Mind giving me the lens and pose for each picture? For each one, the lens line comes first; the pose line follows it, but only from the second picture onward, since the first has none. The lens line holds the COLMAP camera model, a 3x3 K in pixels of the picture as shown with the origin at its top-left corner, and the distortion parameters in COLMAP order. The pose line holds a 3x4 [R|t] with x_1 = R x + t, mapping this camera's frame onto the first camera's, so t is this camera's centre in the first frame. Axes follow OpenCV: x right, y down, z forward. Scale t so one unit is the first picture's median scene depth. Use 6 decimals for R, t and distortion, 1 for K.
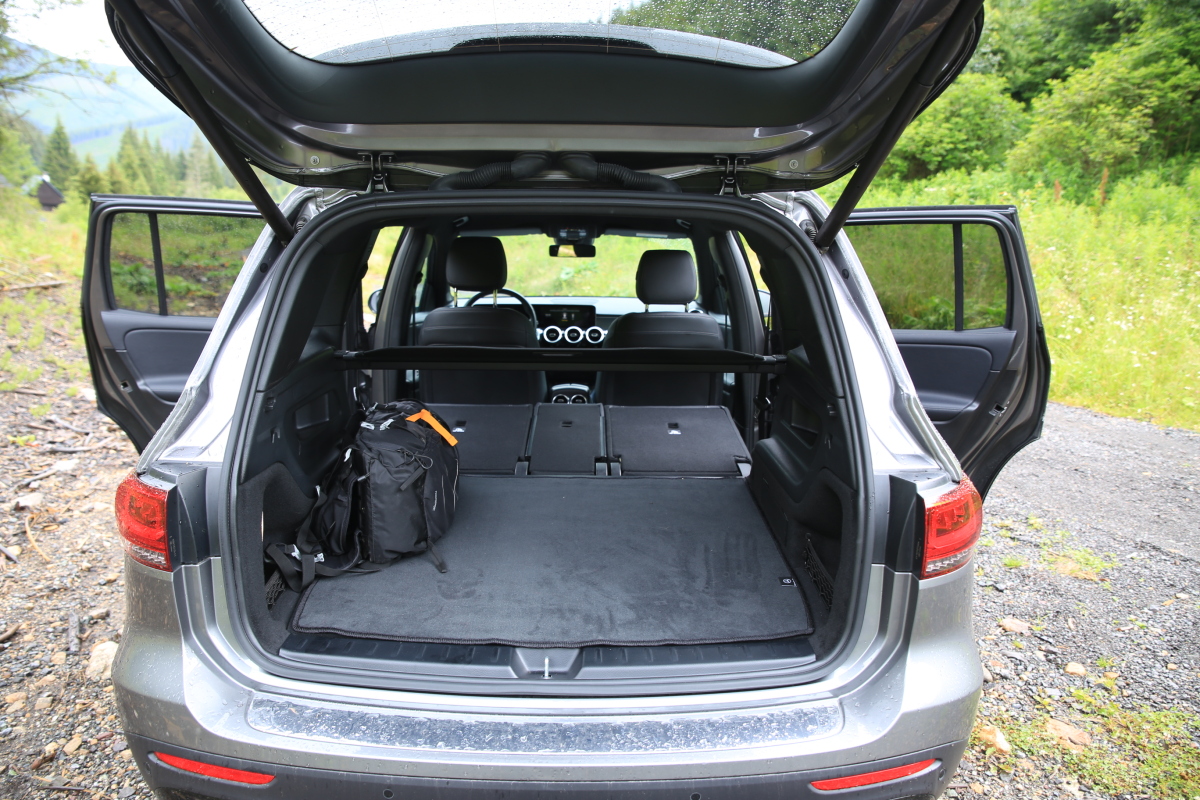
lens RADIAL K [[857.6, 0, 600.0], [0, 857.6, 400.0], [0, 0, 1]] dist [-0.126877, 0.139556]
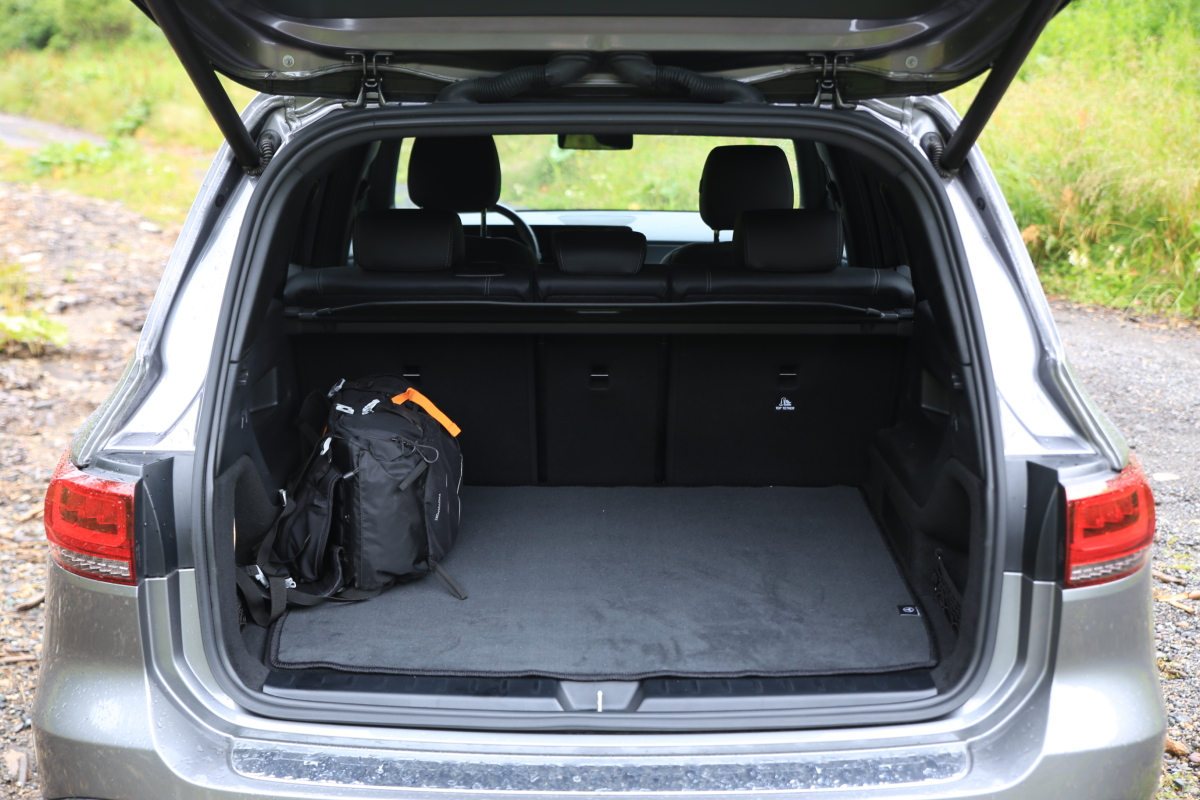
lens RADIAL K [[1662.4, 0, 600.0], [0, 1662.4, 400.0], [0, 0, 1]] dist [0.123030, 0.099196]
pose [[0.999905, -0.006395, -0.012173, -0.036371], [0.006492, 0.999948, 0.007901, 0.014000], [0.012121, -0.007980, 0.999895, -0.514711]]
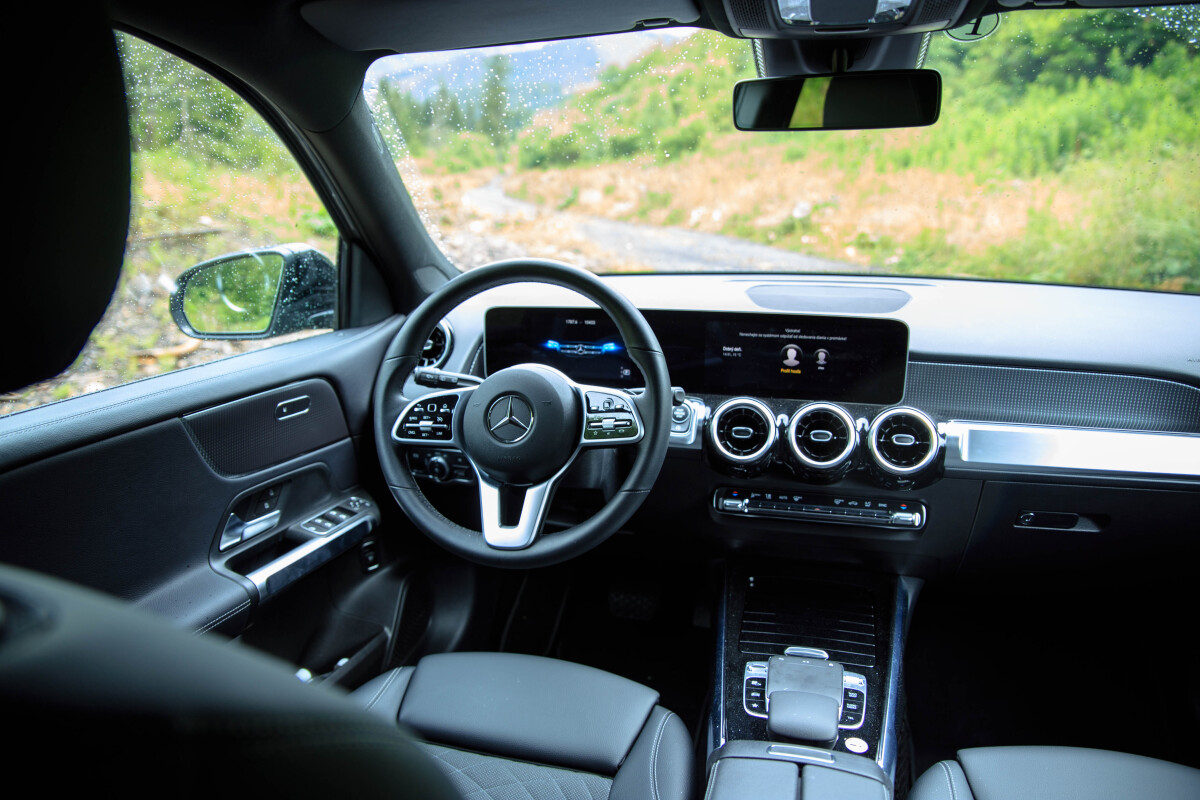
lens RADIAL K [[857.6, 0, 600.0], [0, 857.6, 400.0], [0, 0, 1]] dist [-0.126877, 0.139556]
pose [[0.964555, 0.042600, -0.260422, -0.071843], [-0.024422, 0.997059, 0.072646, -0.244186], [0.262750, -0.063711, 0.962758, 1.793036]]
